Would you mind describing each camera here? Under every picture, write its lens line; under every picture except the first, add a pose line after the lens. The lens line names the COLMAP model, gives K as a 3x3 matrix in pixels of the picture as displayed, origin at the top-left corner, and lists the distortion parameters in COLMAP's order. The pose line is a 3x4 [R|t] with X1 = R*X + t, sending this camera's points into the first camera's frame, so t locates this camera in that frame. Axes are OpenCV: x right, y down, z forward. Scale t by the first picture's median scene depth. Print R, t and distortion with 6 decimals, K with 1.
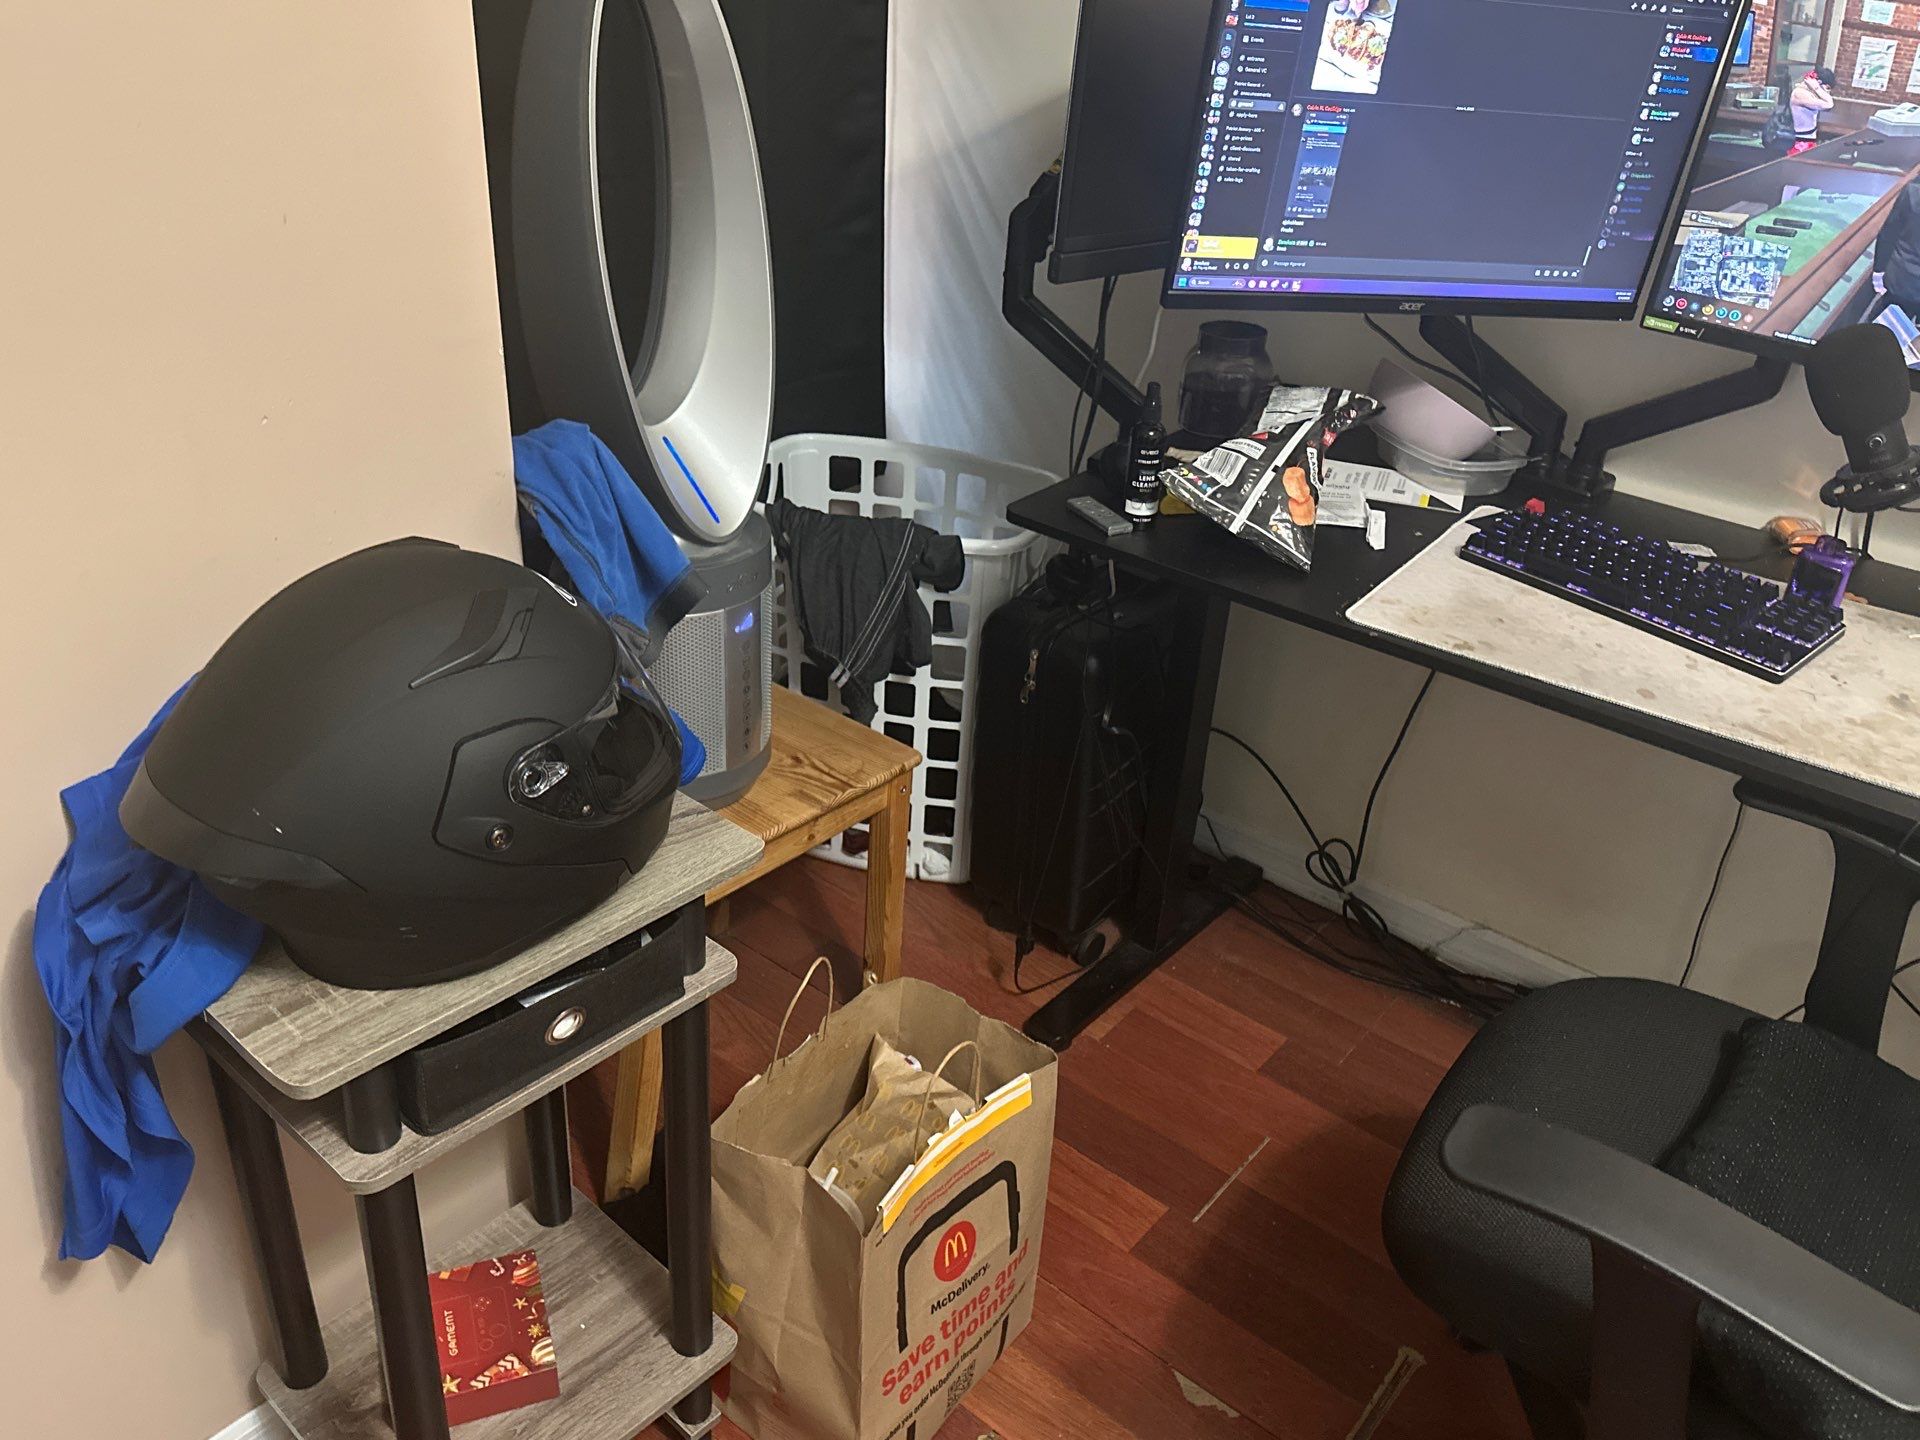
lens RADIAL K [[1520.5, 0, 961.3], [0, 1520.5, 759.0], [0, 0, 1]] dist [0.003817, -0.002312]
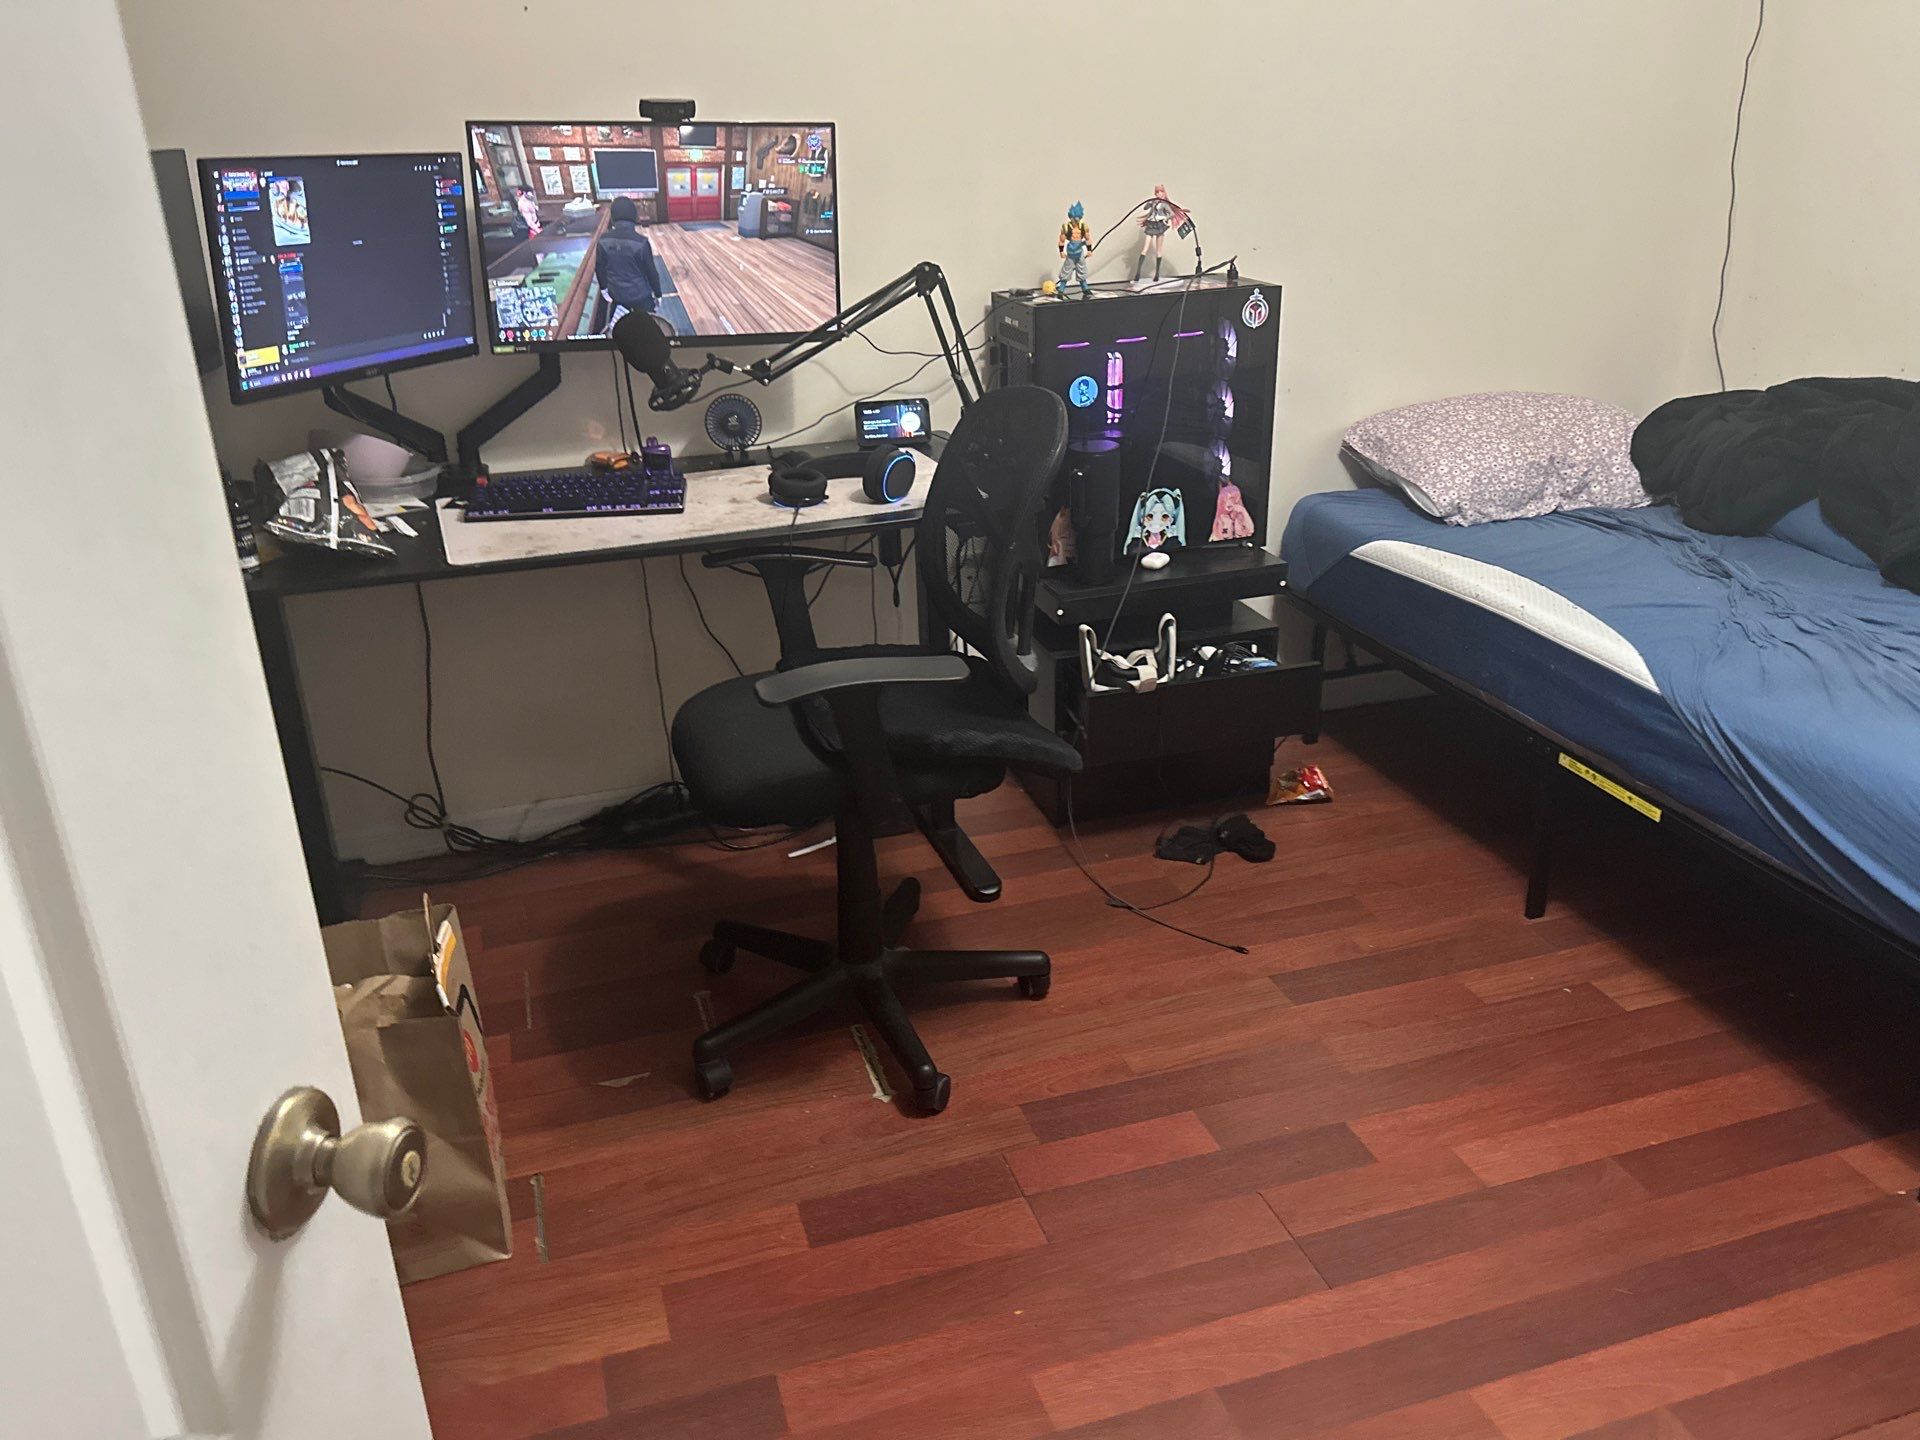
lens RADIAL K [[1507.5, 0, 954.9], [0, 1507.5, 716.4], [0, 0, 1]] dist [0.056614, -0.074858]
pose [[0.567885, -0.389768, 0.724974, -0.628805], [0.471512, 0.875986, 0.101612, 0.124692], [-0.674672, 0.284130, 0.681240, -0.327920]]
